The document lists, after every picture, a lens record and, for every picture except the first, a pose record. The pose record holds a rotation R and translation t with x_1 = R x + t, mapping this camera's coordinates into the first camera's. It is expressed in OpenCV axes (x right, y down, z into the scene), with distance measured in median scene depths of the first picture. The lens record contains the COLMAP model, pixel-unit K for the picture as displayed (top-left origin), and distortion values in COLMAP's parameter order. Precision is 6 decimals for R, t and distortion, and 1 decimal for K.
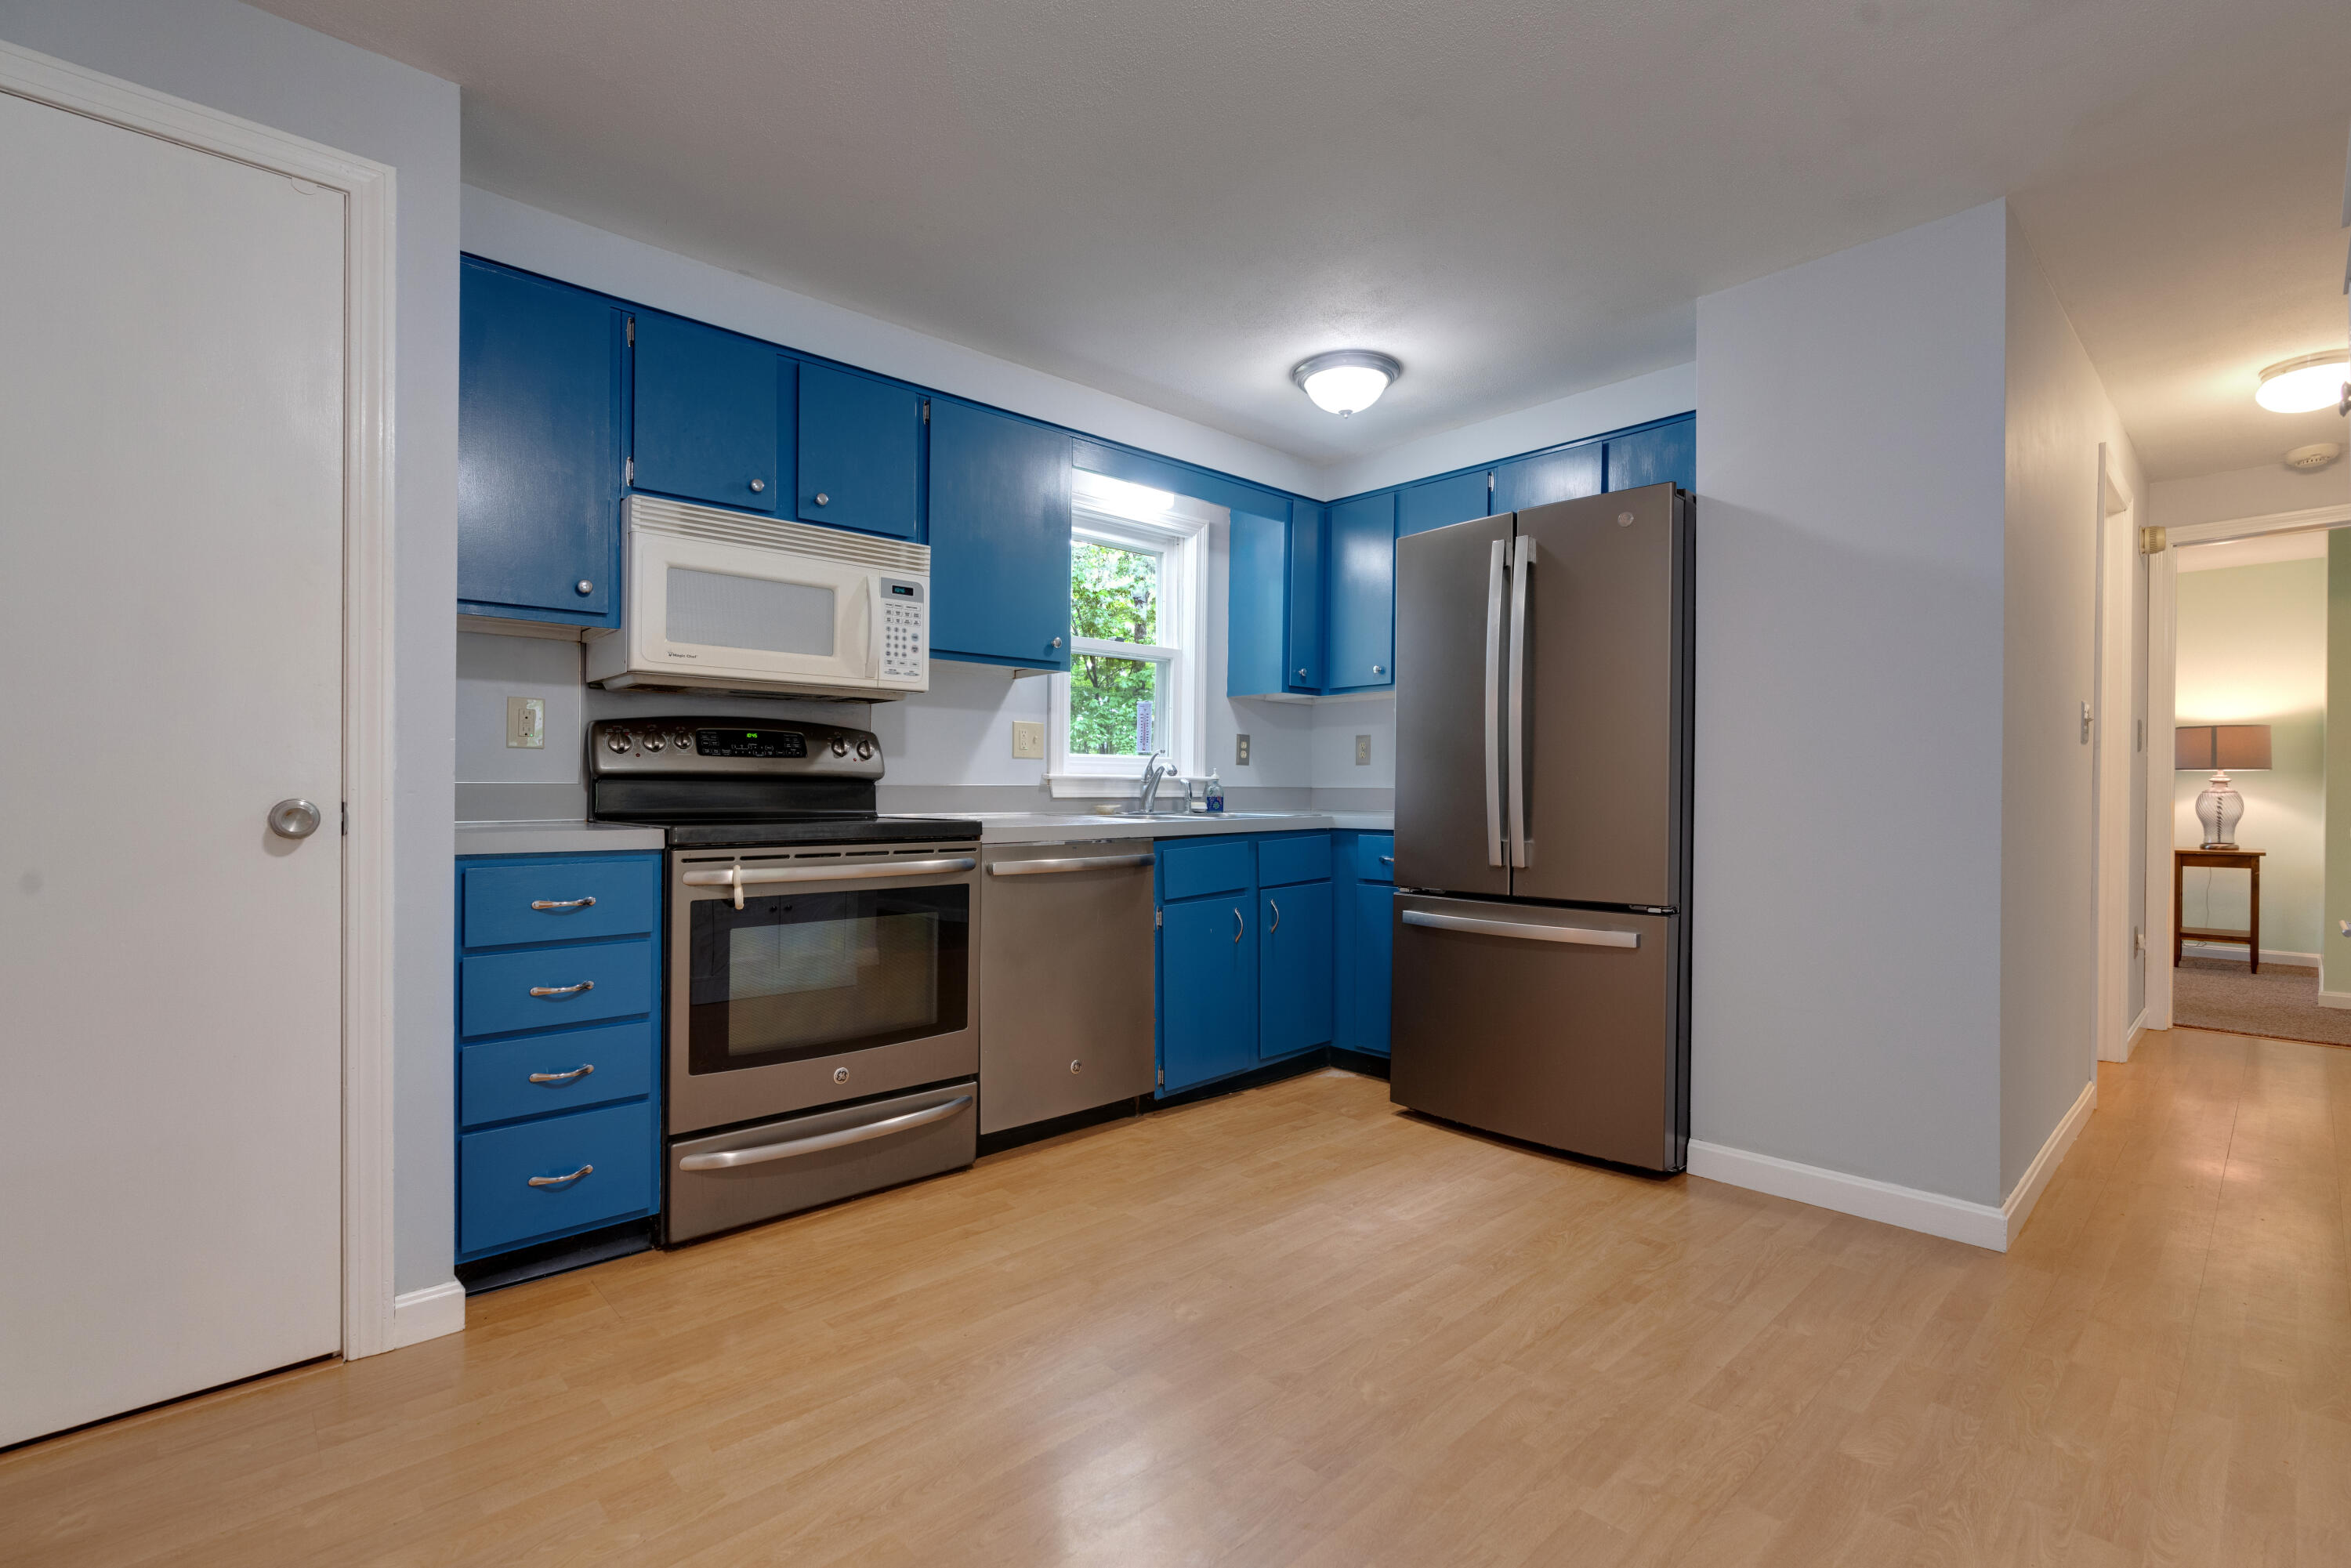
lens RADIAL K [[1066.1, 0, 1184.0], [0, 1066.1, 785.8], [0, 0, 1]] dist [-0.000251, 0.000446]
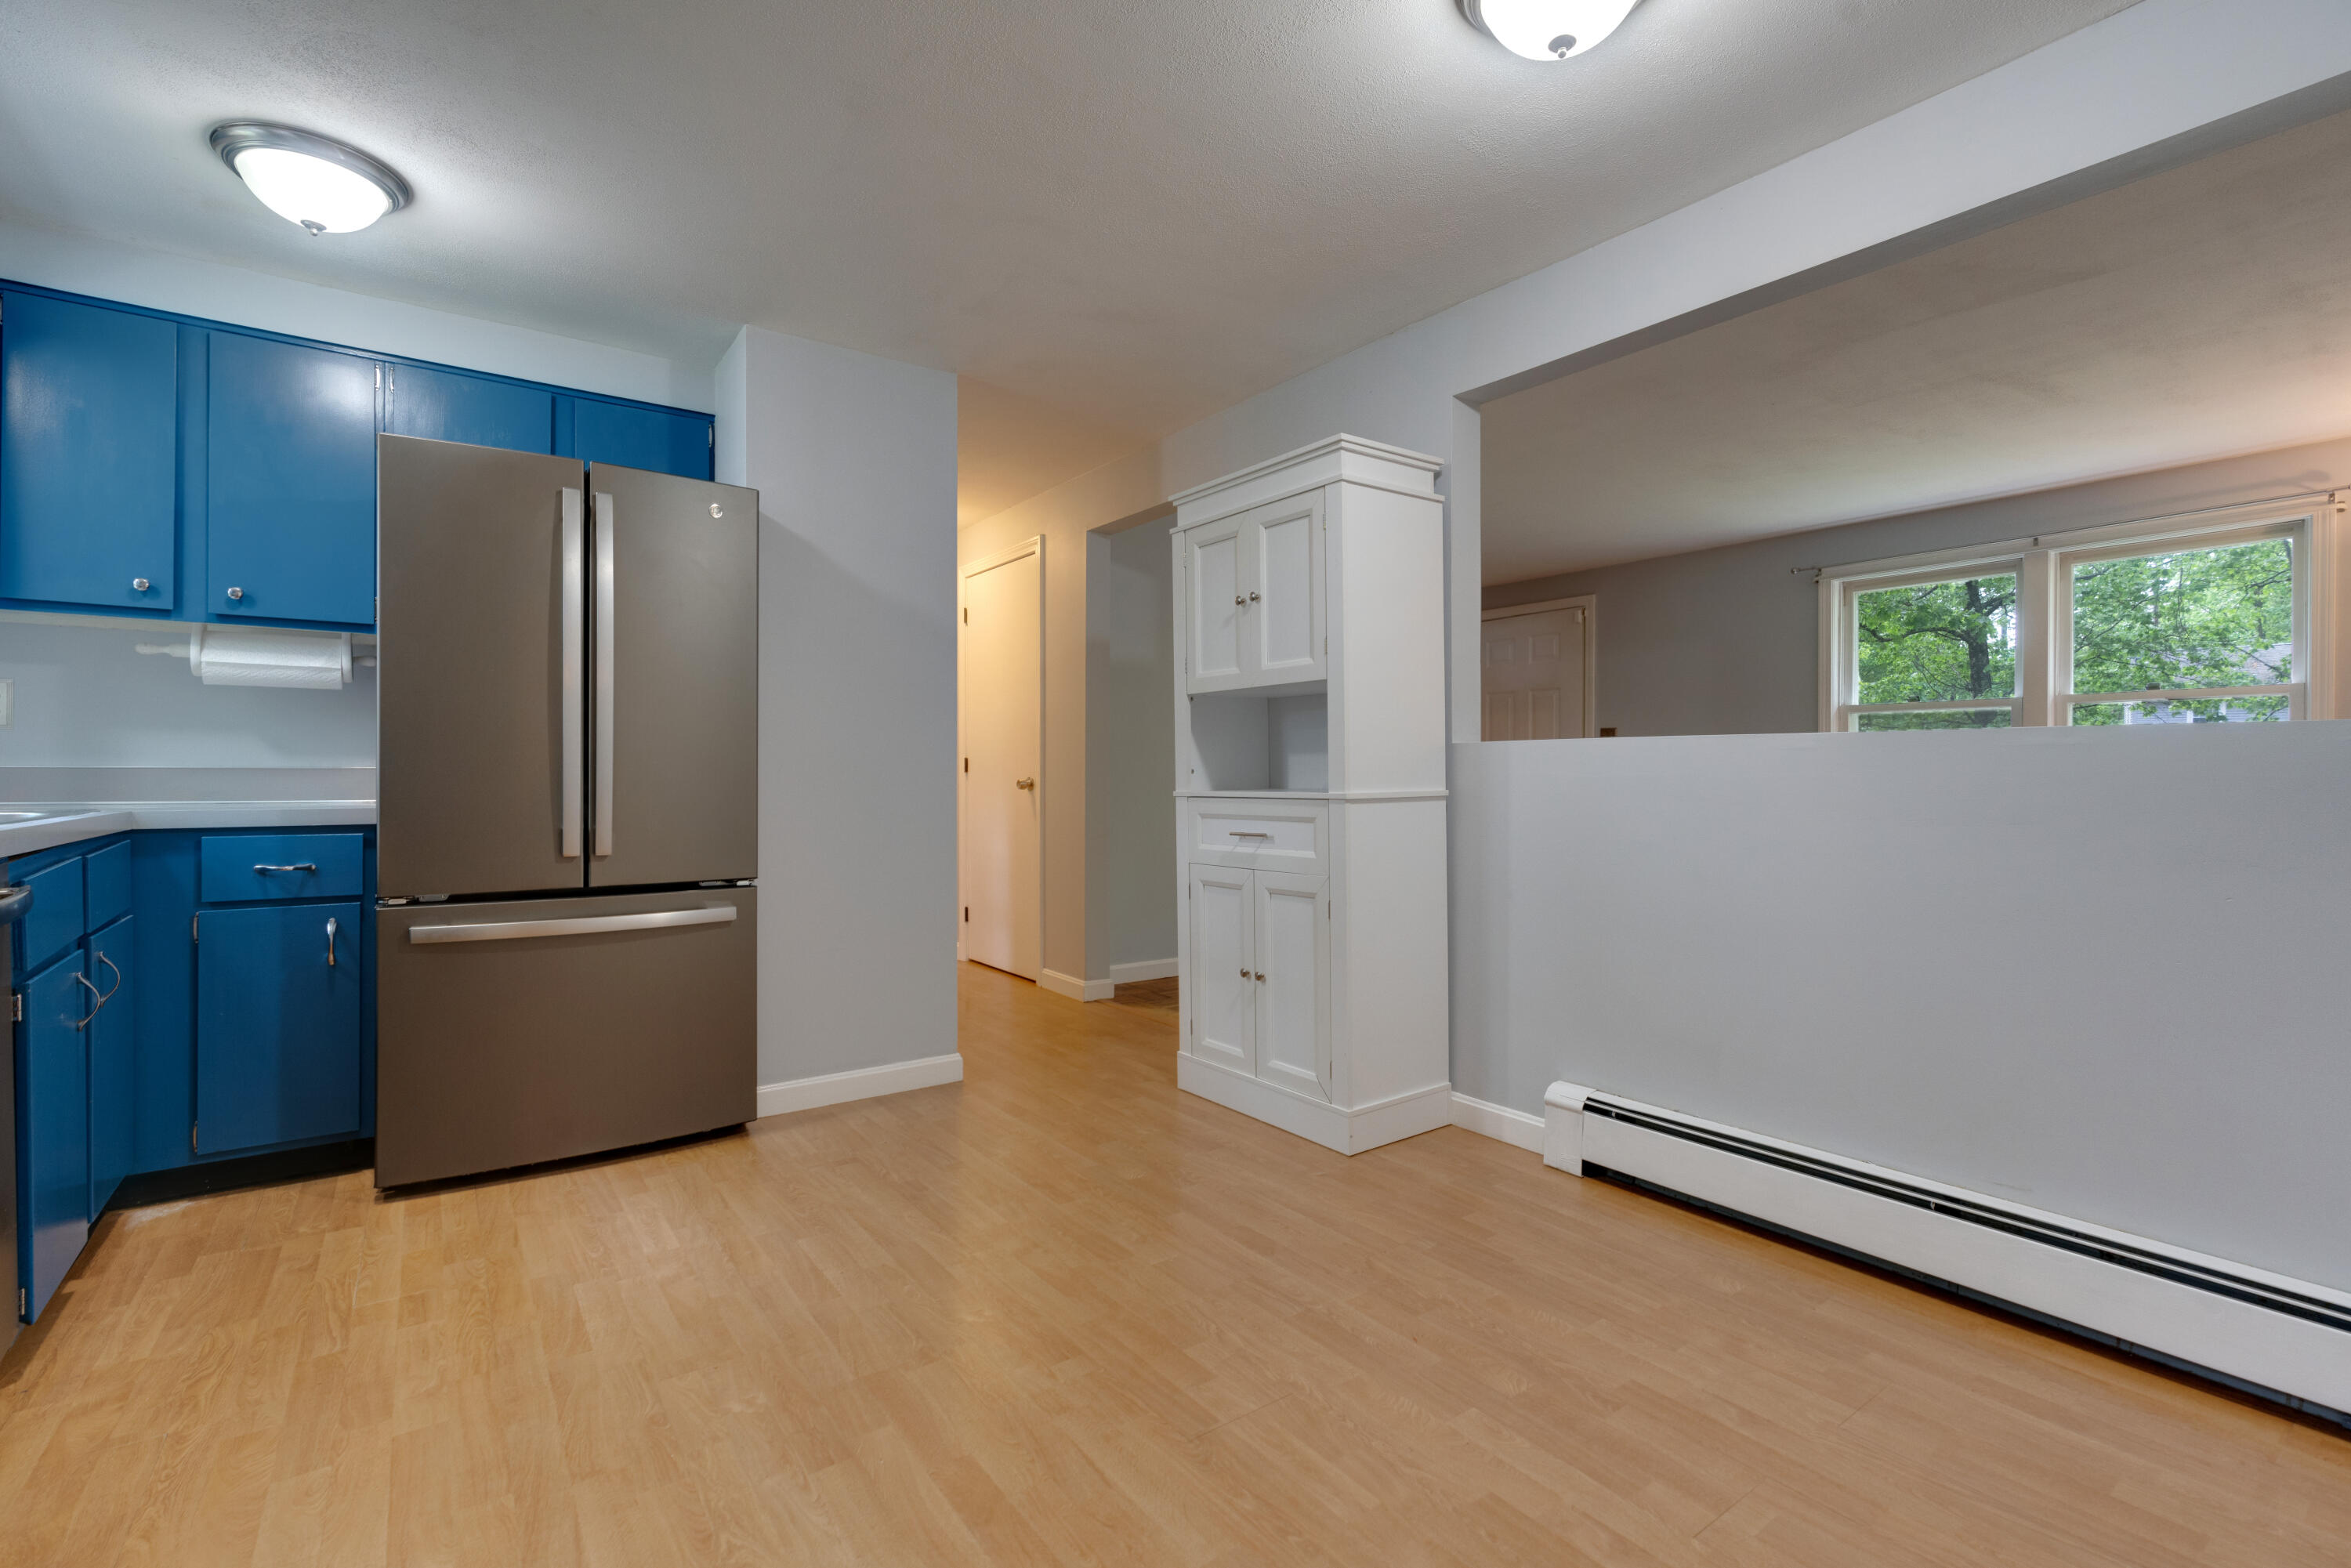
lens RADIAL K [[1066.1, 0, 1184.0], [0, 1066.1, 785.8], [0, 0, 1]] dist [-0.000251, 0.000446]
pose [[0.134978, -0.009923, 0.990799, -0.533652], [-0.002557, 0.999943, 0.010363, 0.006677], [-0.990845, -0.003932, 0.134945, 0.393098]]
